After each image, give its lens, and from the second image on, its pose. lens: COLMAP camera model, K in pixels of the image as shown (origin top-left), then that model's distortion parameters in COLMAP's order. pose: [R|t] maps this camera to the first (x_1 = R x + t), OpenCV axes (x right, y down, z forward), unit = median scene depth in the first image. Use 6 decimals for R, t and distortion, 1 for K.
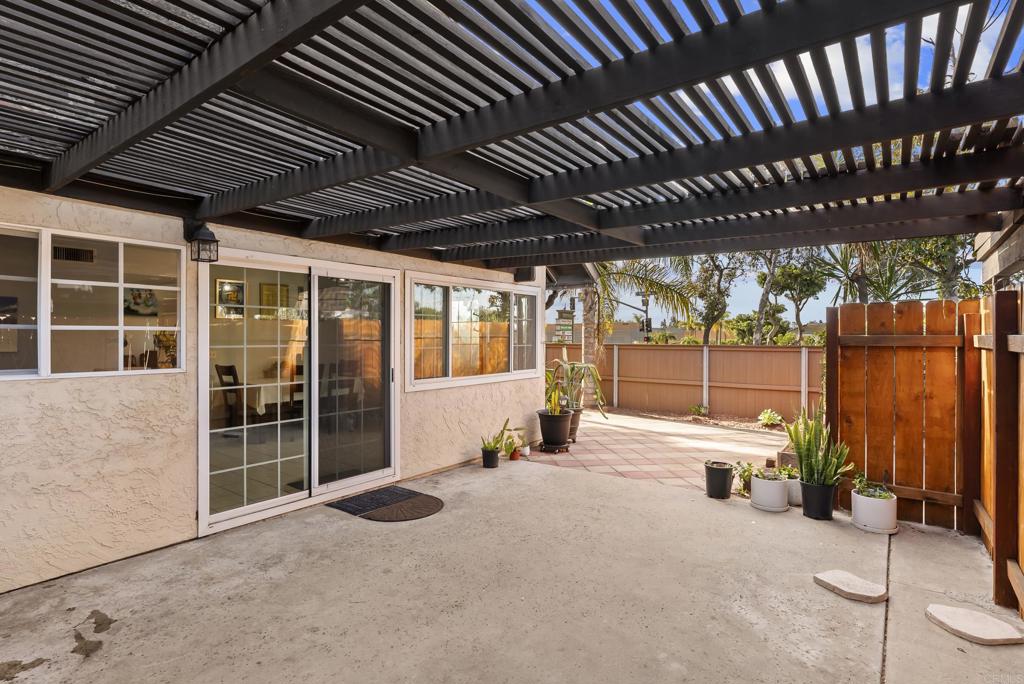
lens RADIAL K [[514.2, 0, 508.9], [0, 514.2, 334.0], [0, 0, 1]] dist [-0.009198, -0.000482]
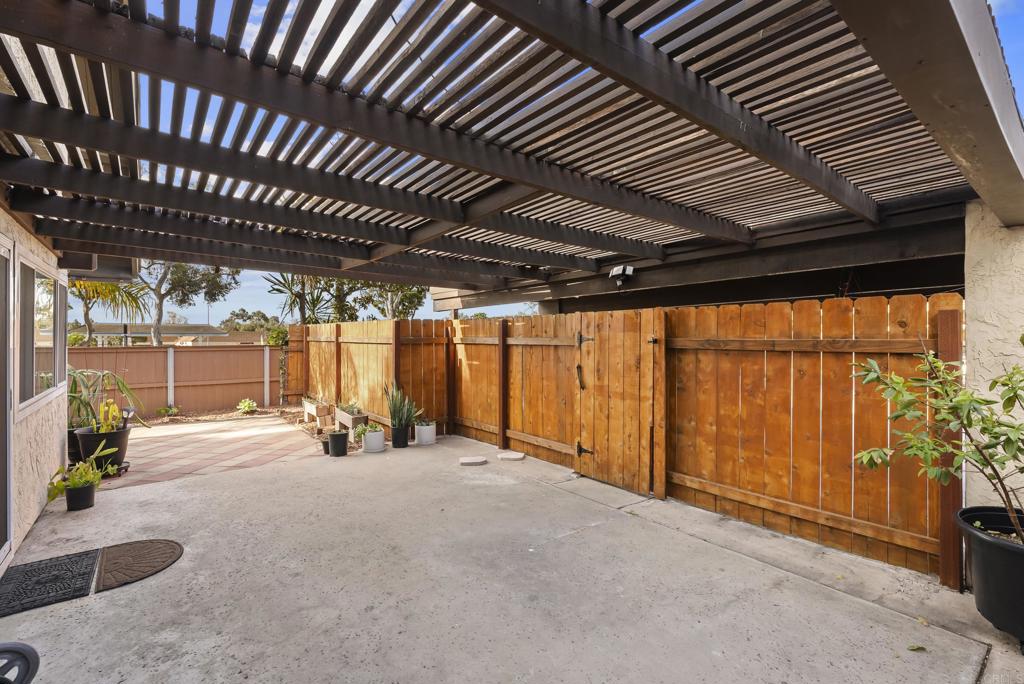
lens RADIAL K [[461.8, 0, 513.0], [0, 461.8, 342.1], [0, 0, 1]] dist [-0.002551, -0.000566]
pose [[0.248192, -0.012178, 0.968634, -0.724563], [-0.004532, 0.999895, 0.013732, -0.005004], [-0.968700, -0.007798, 0.248111, 0.266023]]
